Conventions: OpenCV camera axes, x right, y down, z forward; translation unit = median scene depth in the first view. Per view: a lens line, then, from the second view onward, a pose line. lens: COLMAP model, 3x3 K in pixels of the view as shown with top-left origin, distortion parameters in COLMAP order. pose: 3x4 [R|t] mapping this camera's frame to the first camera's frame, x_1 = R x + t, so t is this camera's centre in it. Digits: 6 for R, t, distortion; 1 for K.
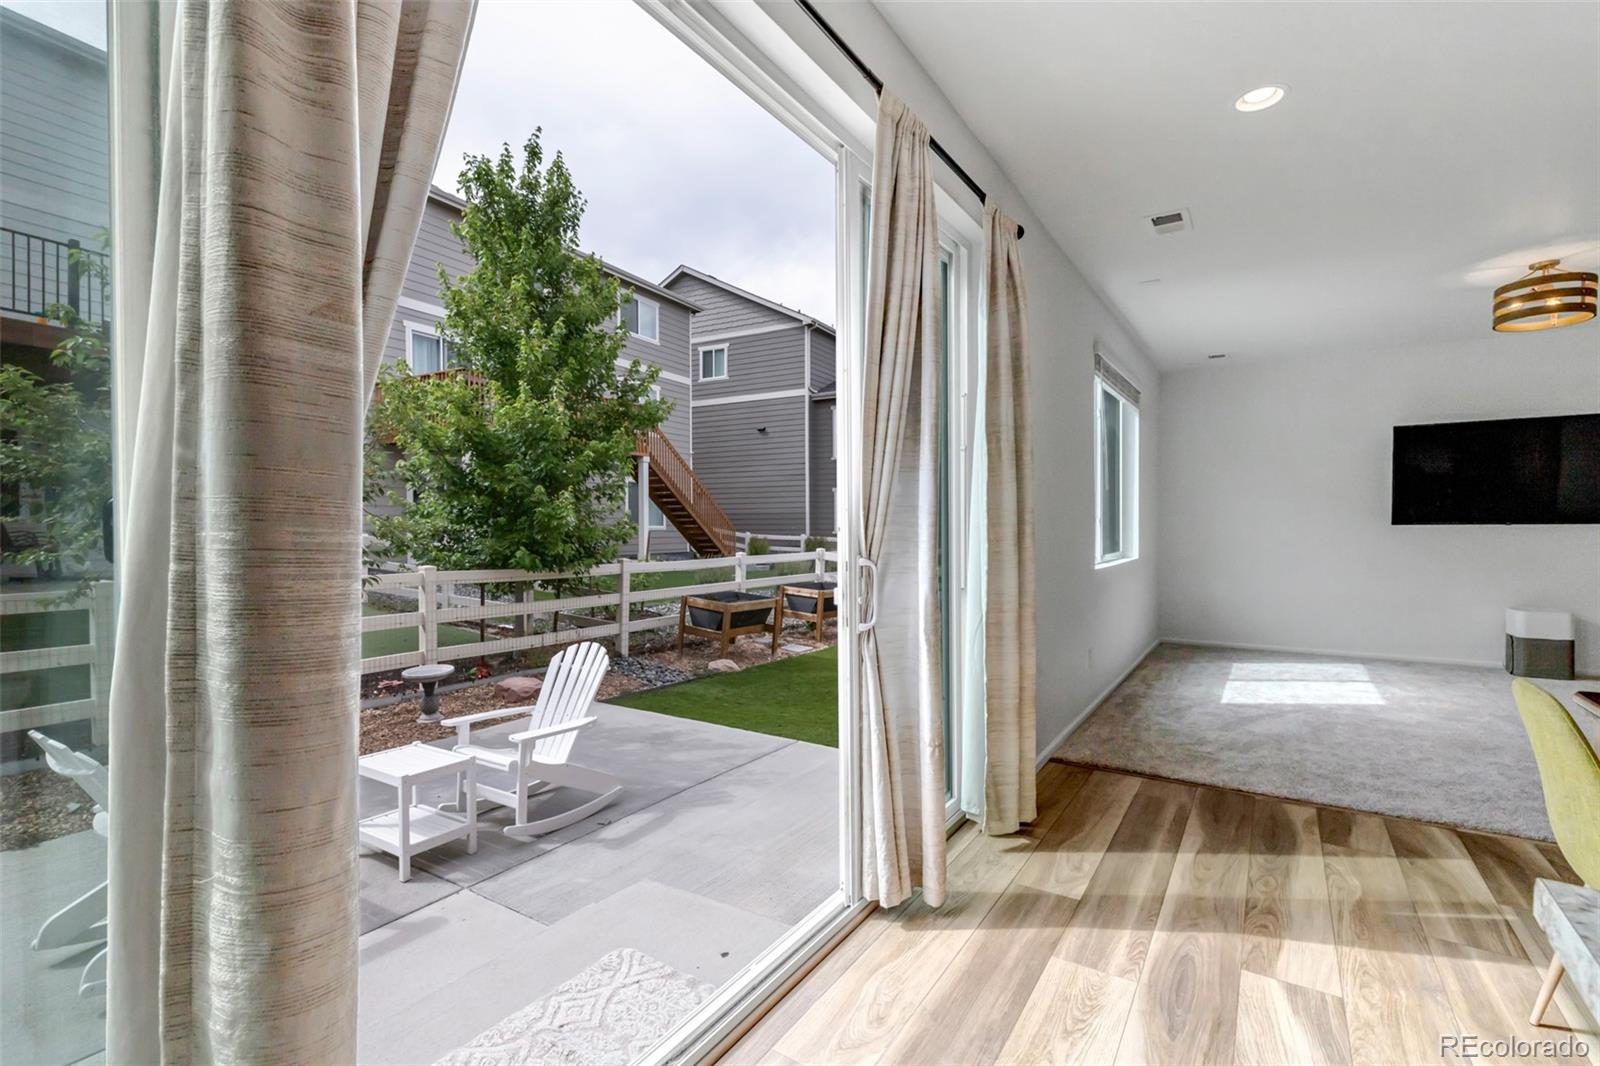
lens RADIAL K [[732.8, 0, 791.8], [0, 732.8, 532.8], [0, 0, 1]] dist [0.003311, -0.000298]
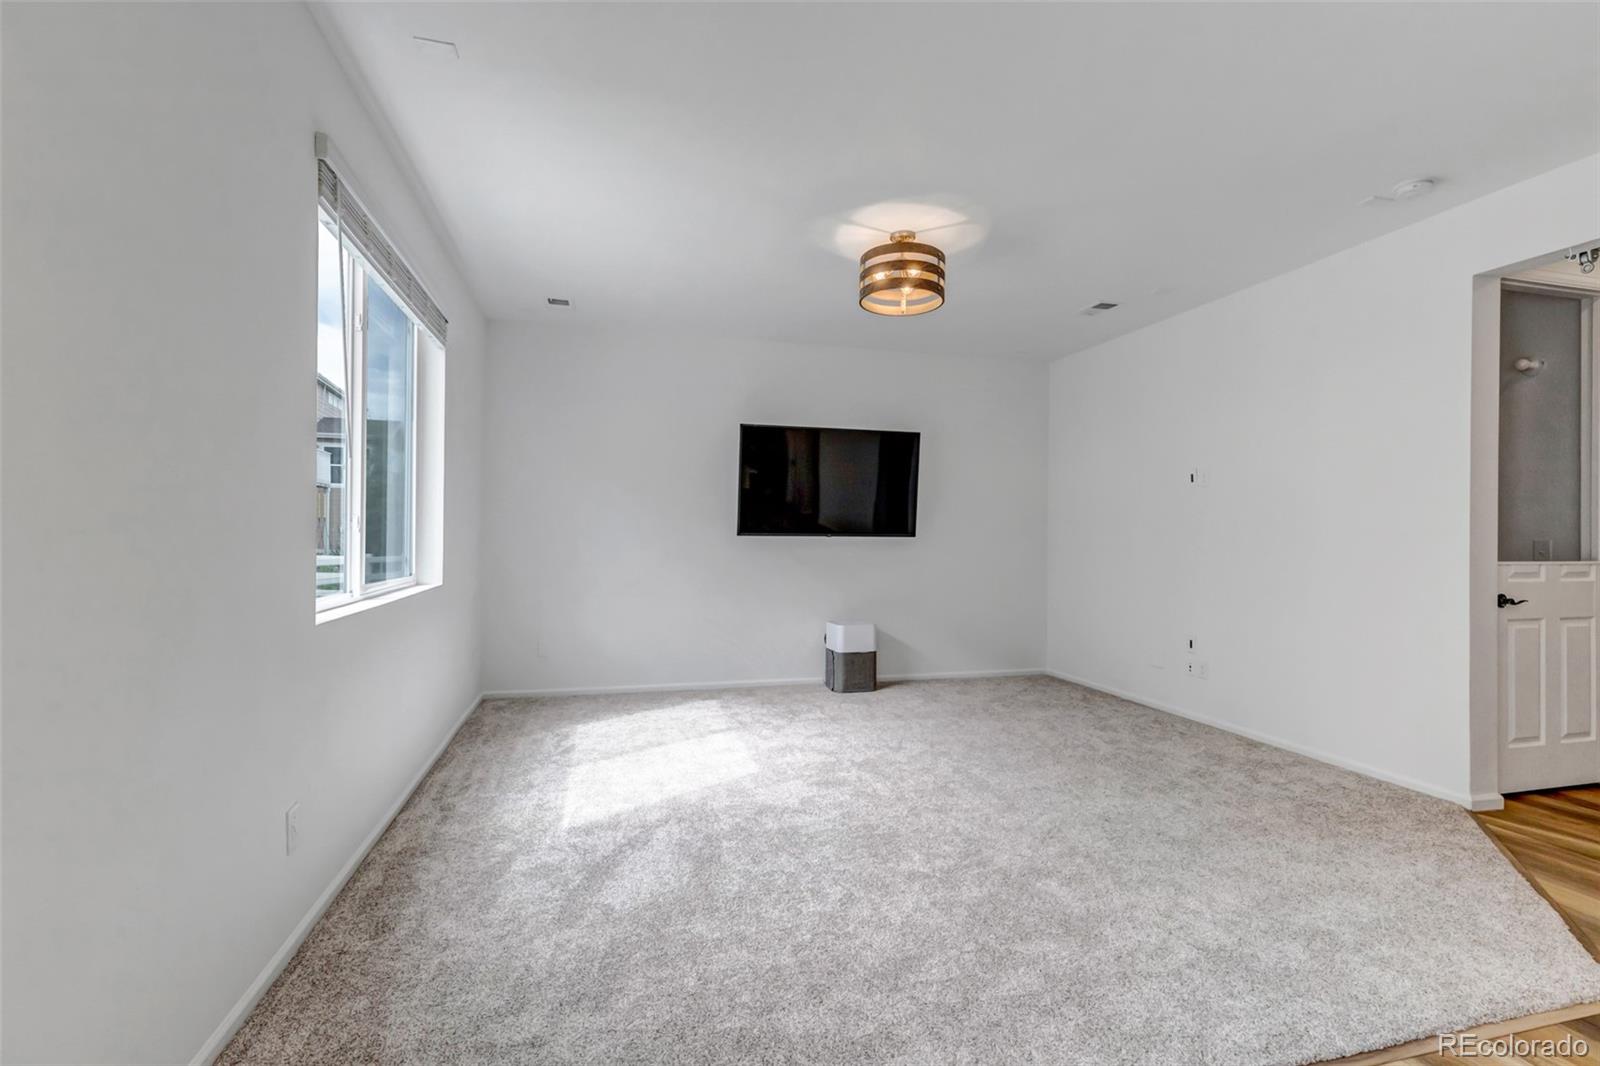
lens RADIAL K [[732.8, 0, 795.2], [0, 732.8, 538.9], [0, 0, 1]] dist [0.003311, -0.000298]
pose [[0.669365, 0.009037, 0.742878, 0.247986], [-0.006302, 0.999959, -0.006486, -0.001760], [-0.742907, -0.000341, 0.669395, 0.425023]]
